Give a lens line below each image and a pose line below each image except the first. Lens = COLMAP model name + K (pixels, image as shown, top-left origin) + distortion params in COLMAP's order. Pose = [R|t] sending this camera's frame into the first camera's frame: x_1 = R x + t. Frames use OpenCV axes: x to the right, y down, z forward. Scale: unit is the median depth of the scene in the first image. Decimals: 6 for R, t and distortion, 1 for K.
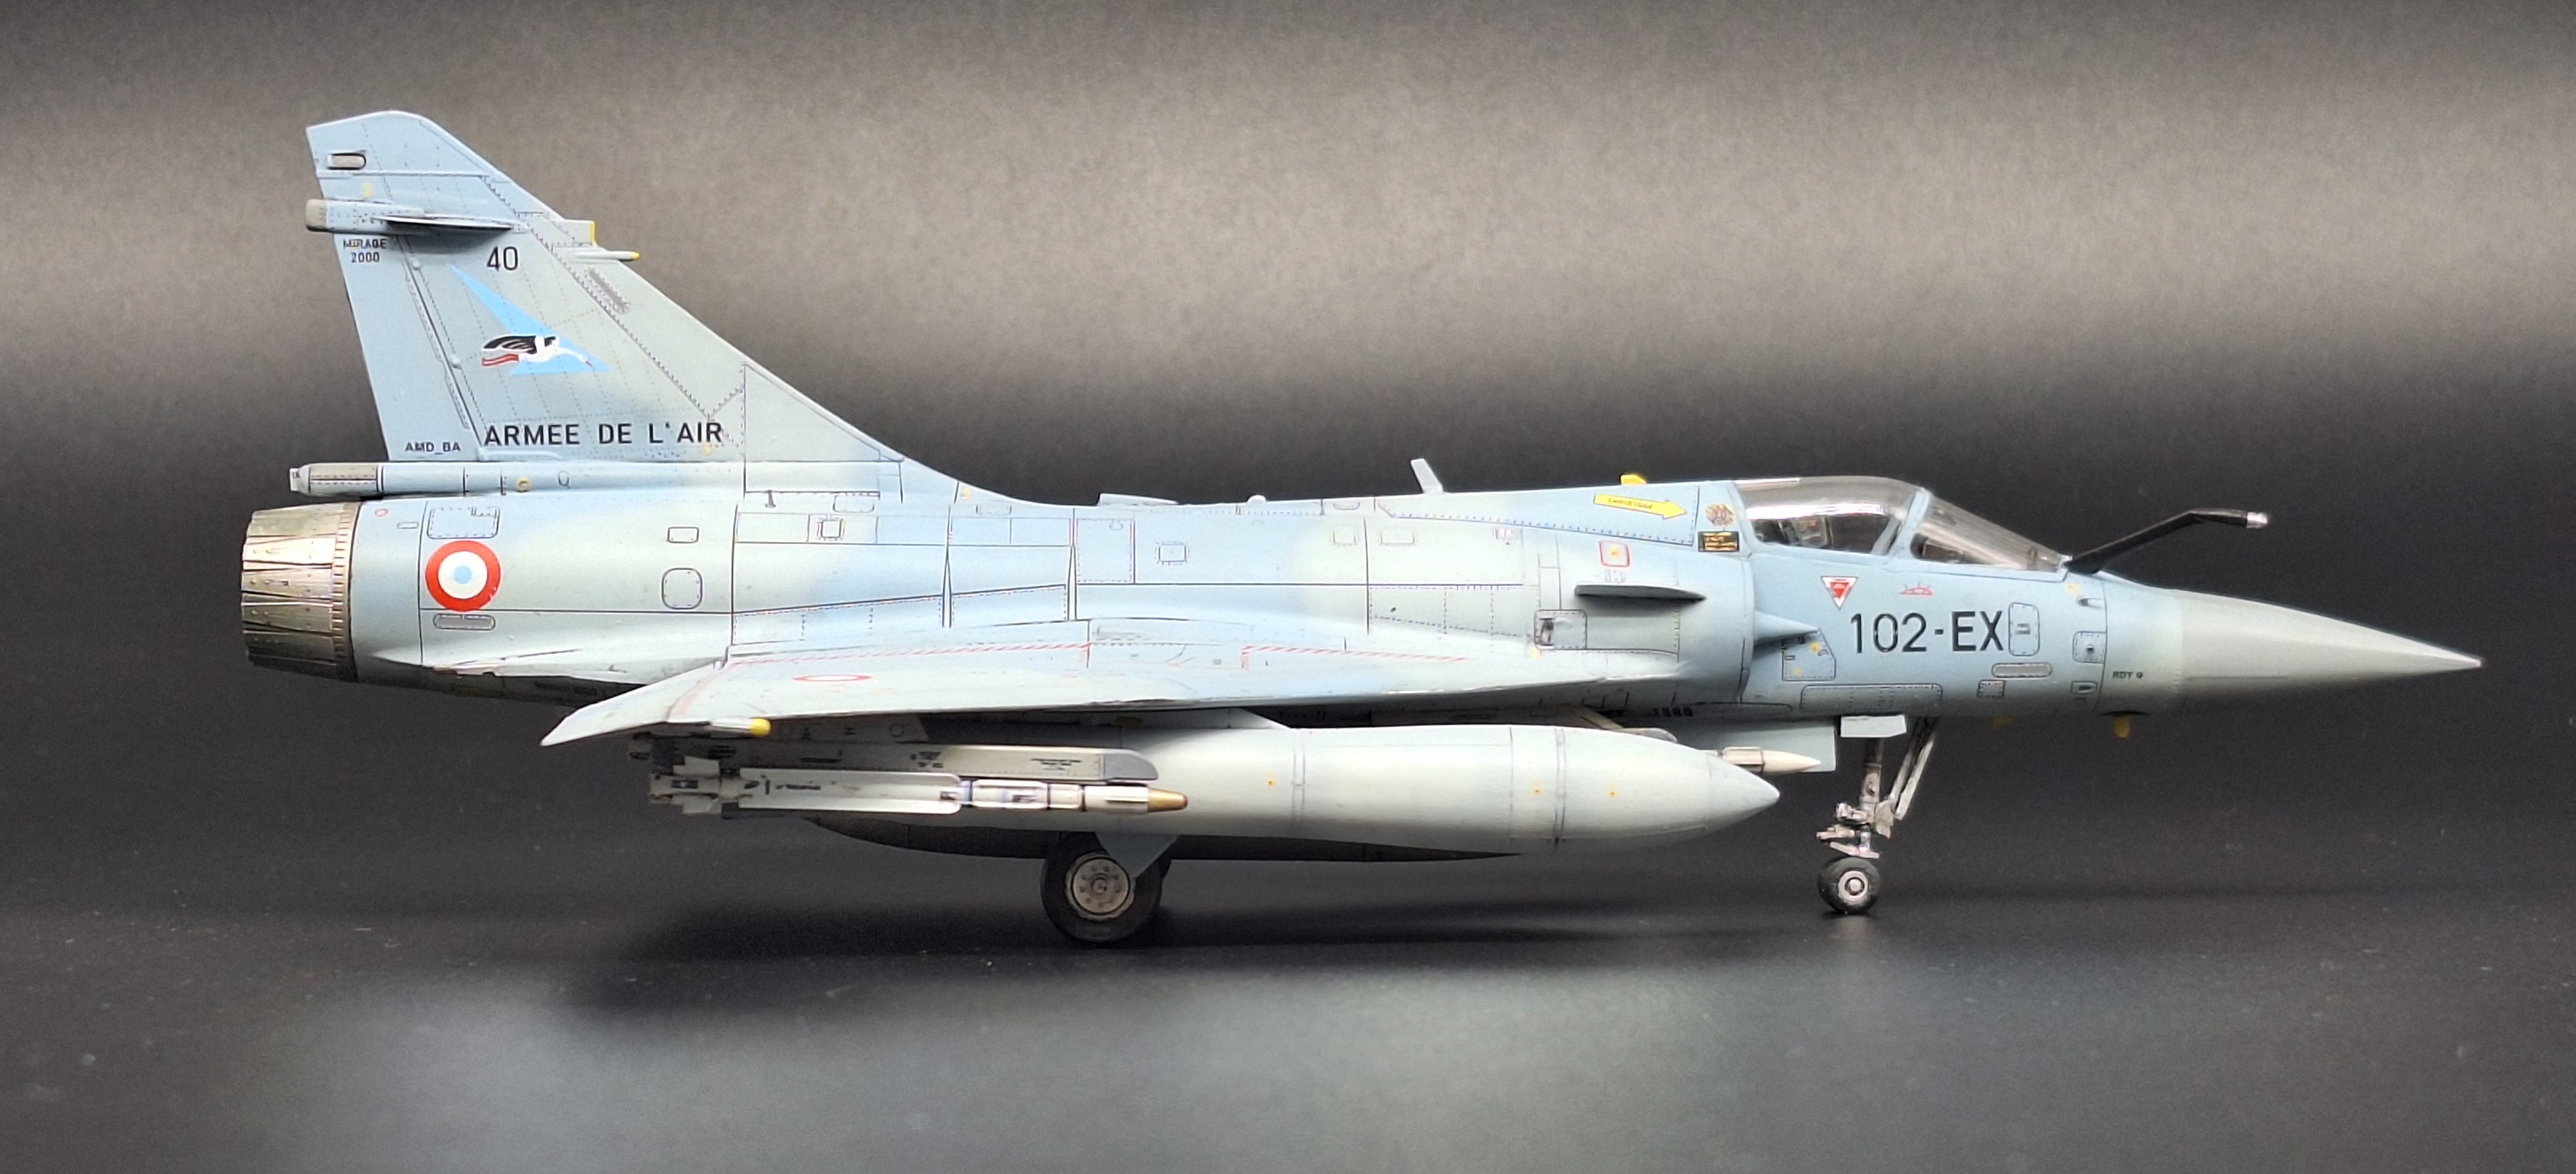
lens RADIAL K [[4791.2, 0, 1280.1], [0, 4791.2, 885.8], [0, 0, 1]] dist [0.129262, 0.000000]
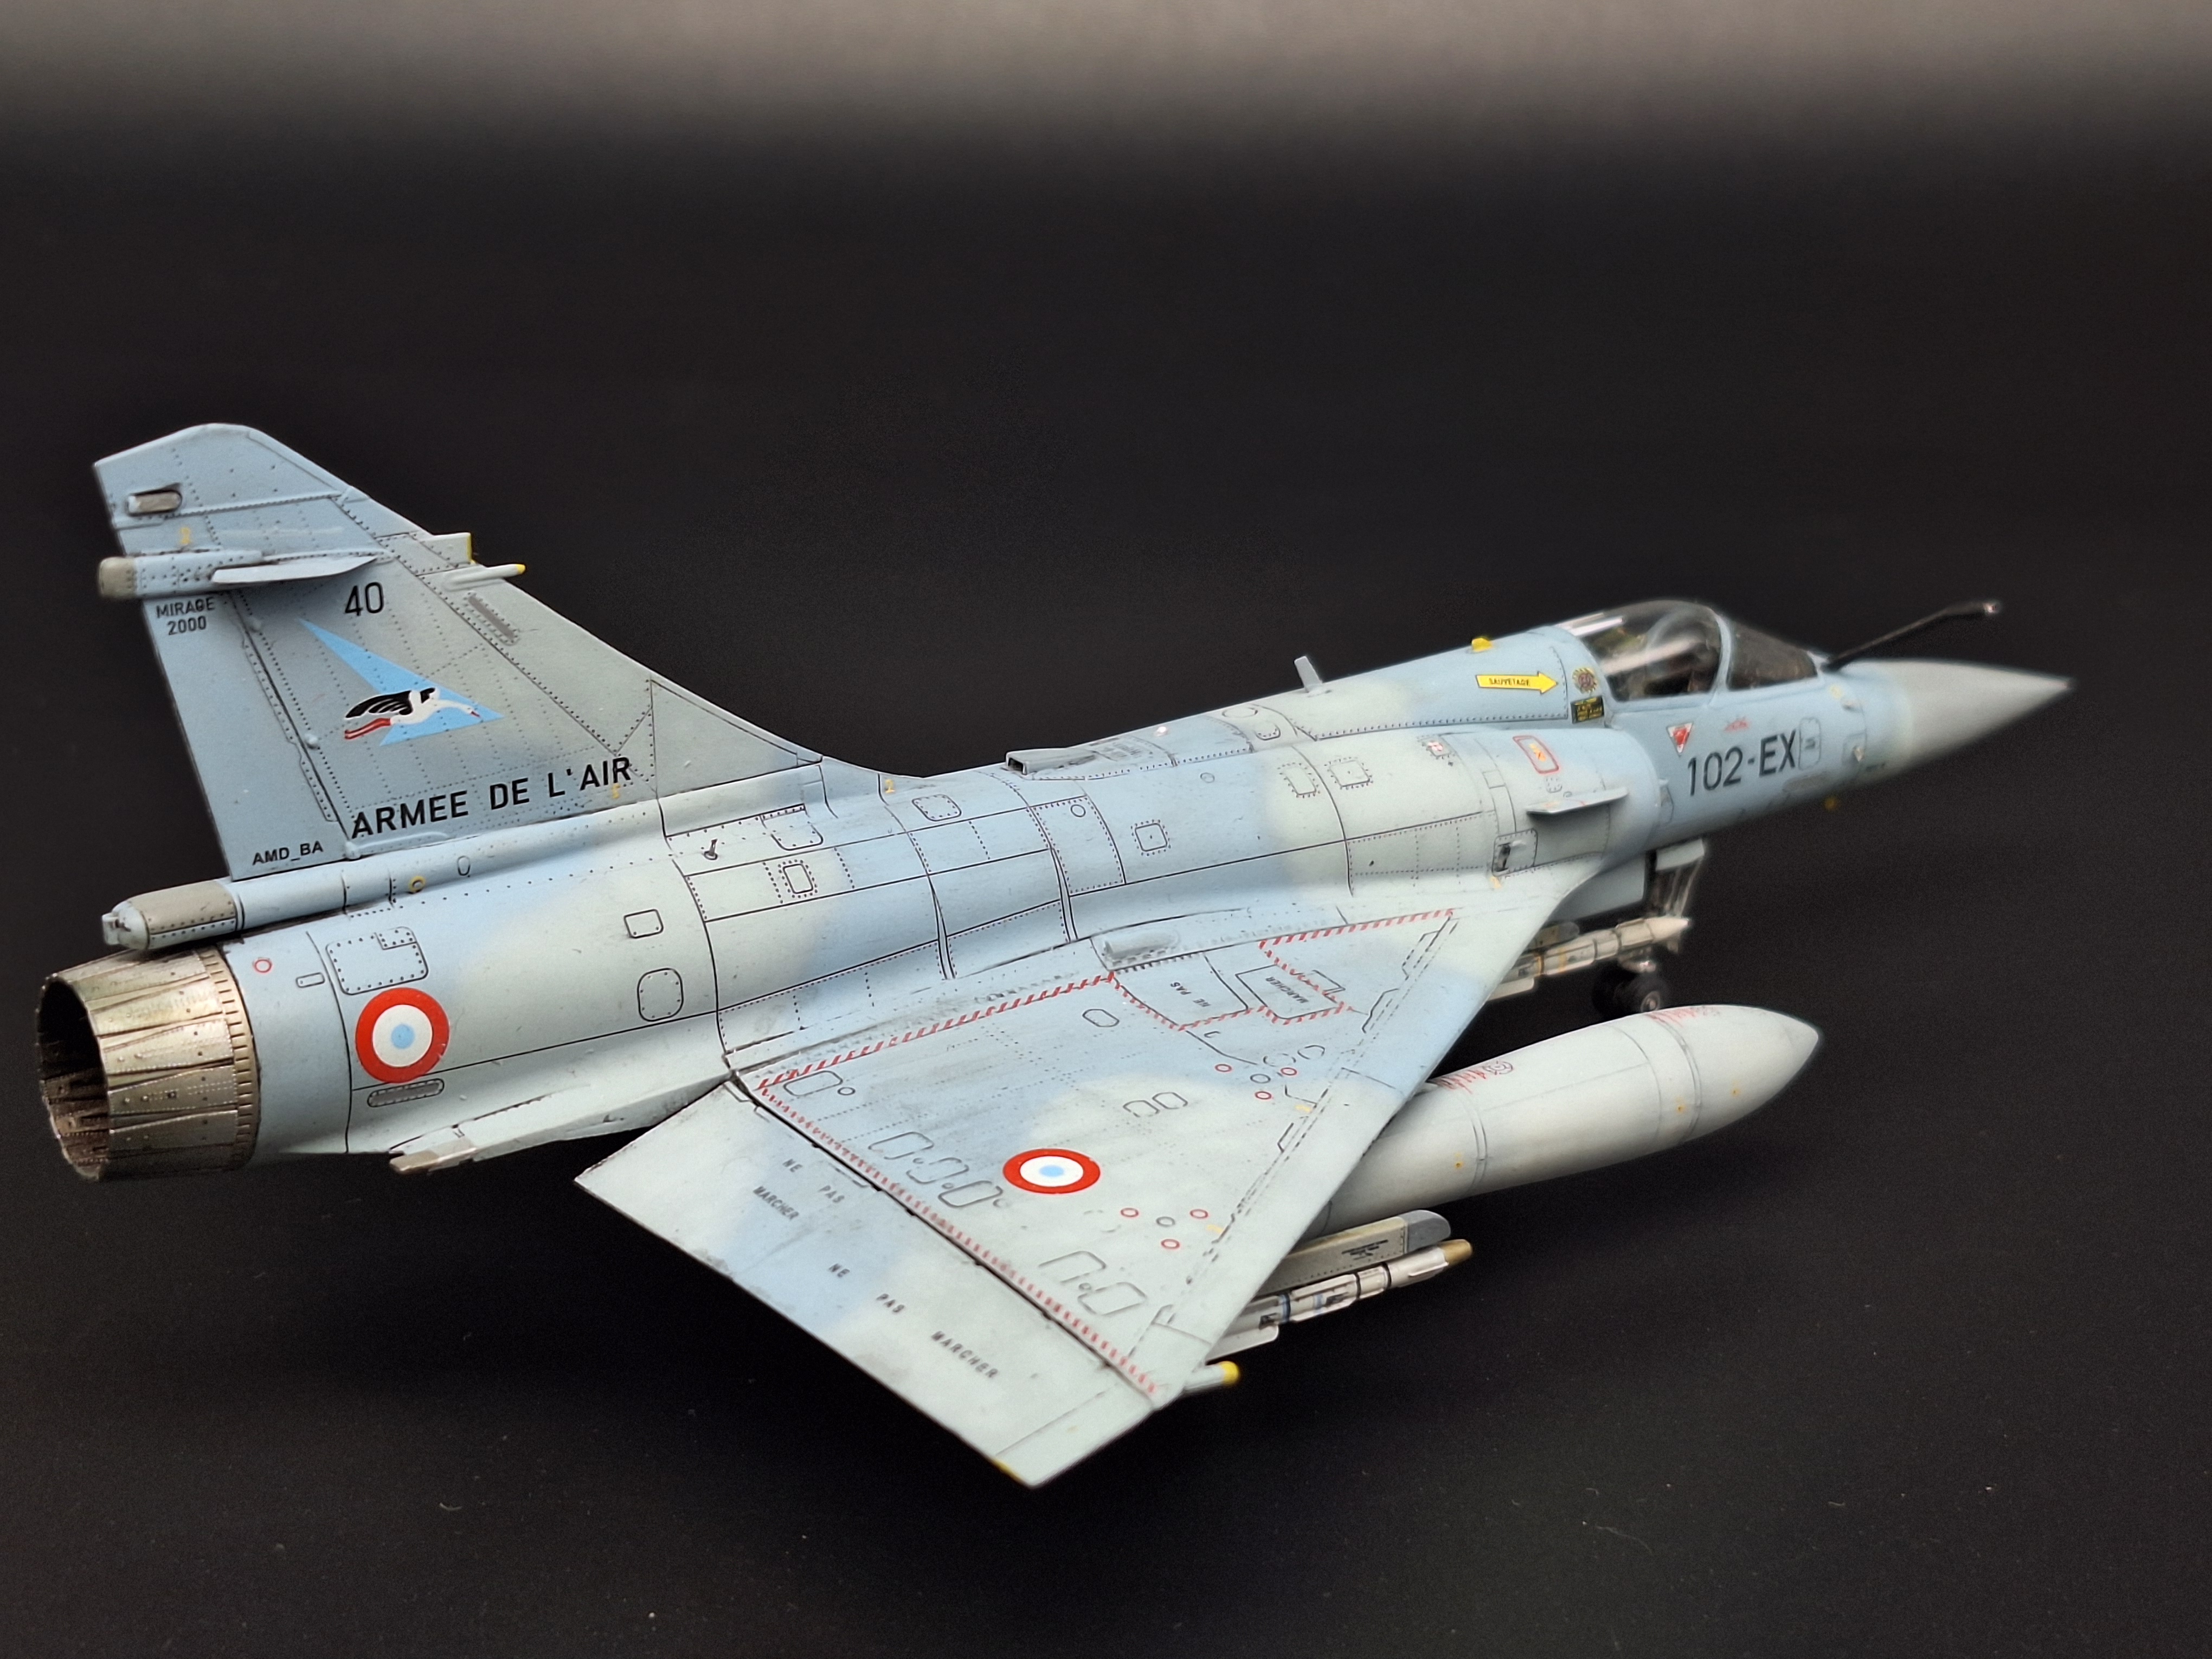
lens RADIAL K [[3513.8, 0, 1080.9], [0, 3513.8, 791.9], [0, 0, 1]] dist [0.117284, 0.000000]
pose [[0.828047, -0.171847, 0.533673, -0.367989], [0.027931, 0.963330, 0.266863, -0.245274], [-0.559963, -0.206069, 0.802482, 0.491132]]
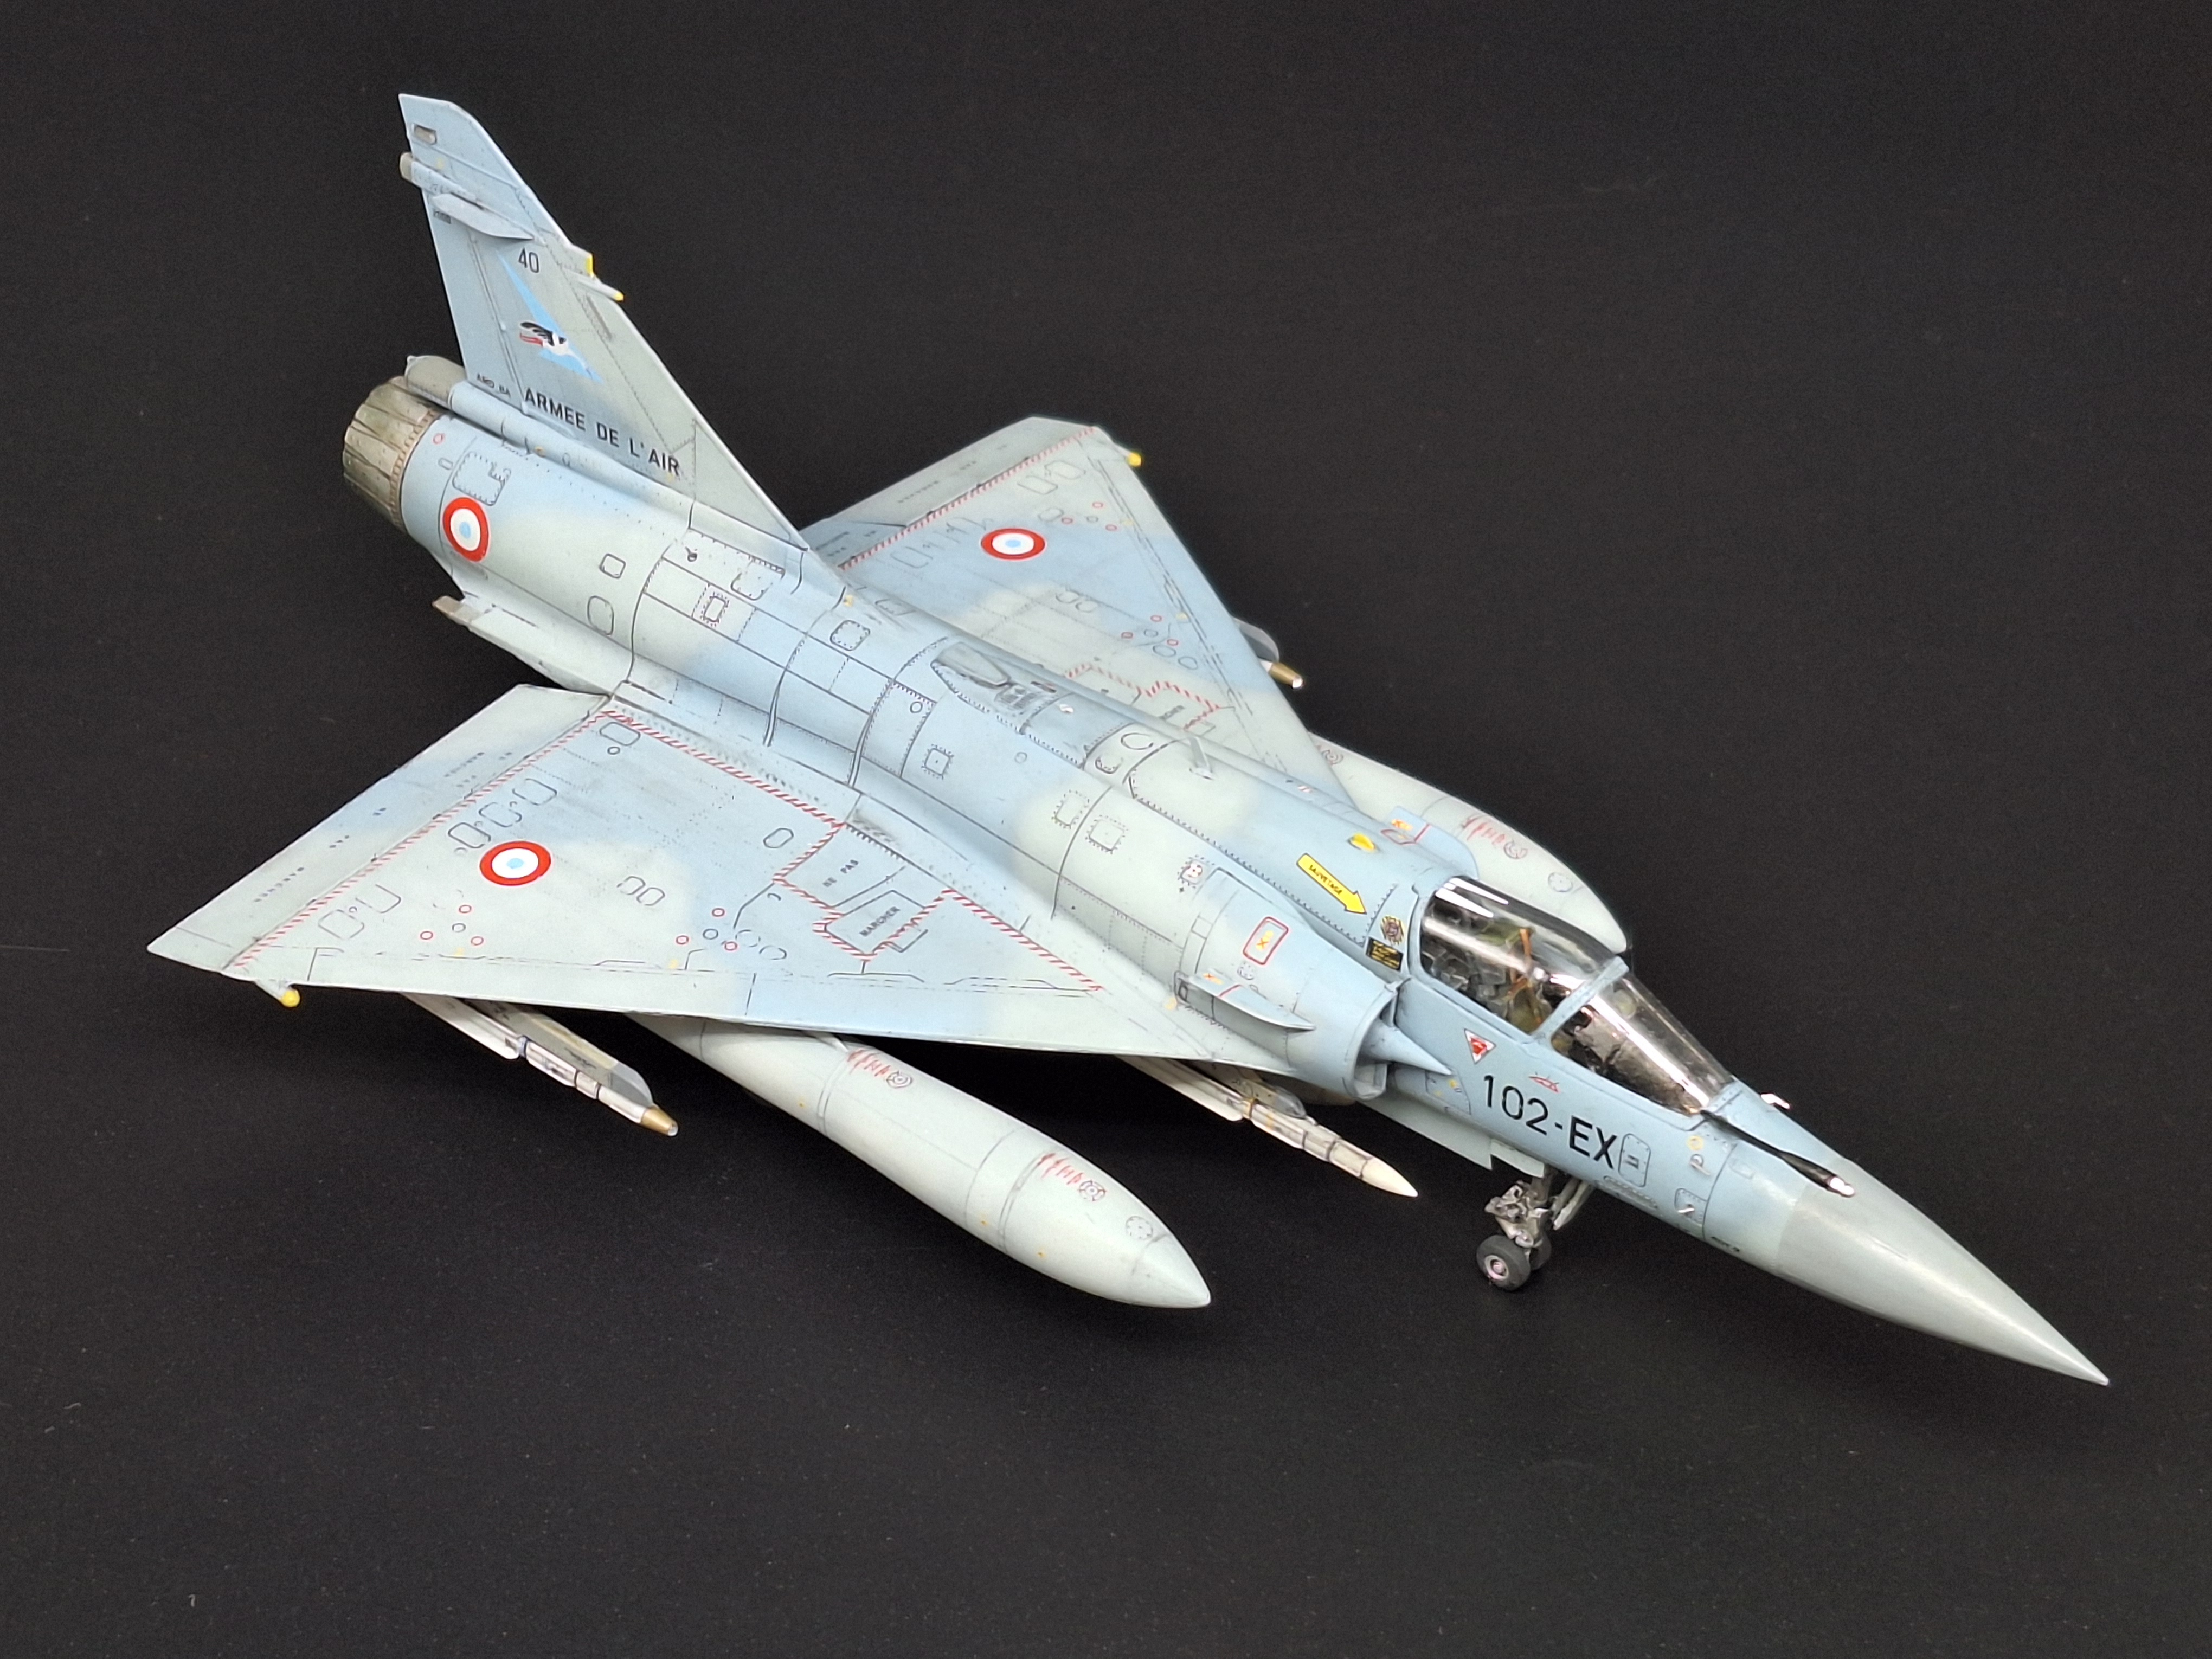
lens RADIAL K [[4580.6, 0, 1085.8], [0, 4580.6, 835.6], [0, 0, 1]] dist [0.115674, 0.000000]
pose [[0.752677, 0.410013, -0.515137, 0.514952], [-0.063596, 0.824038, 0.562954, -0.611323], [0.655311, -0.390962, 0.646310, 0.367790]]
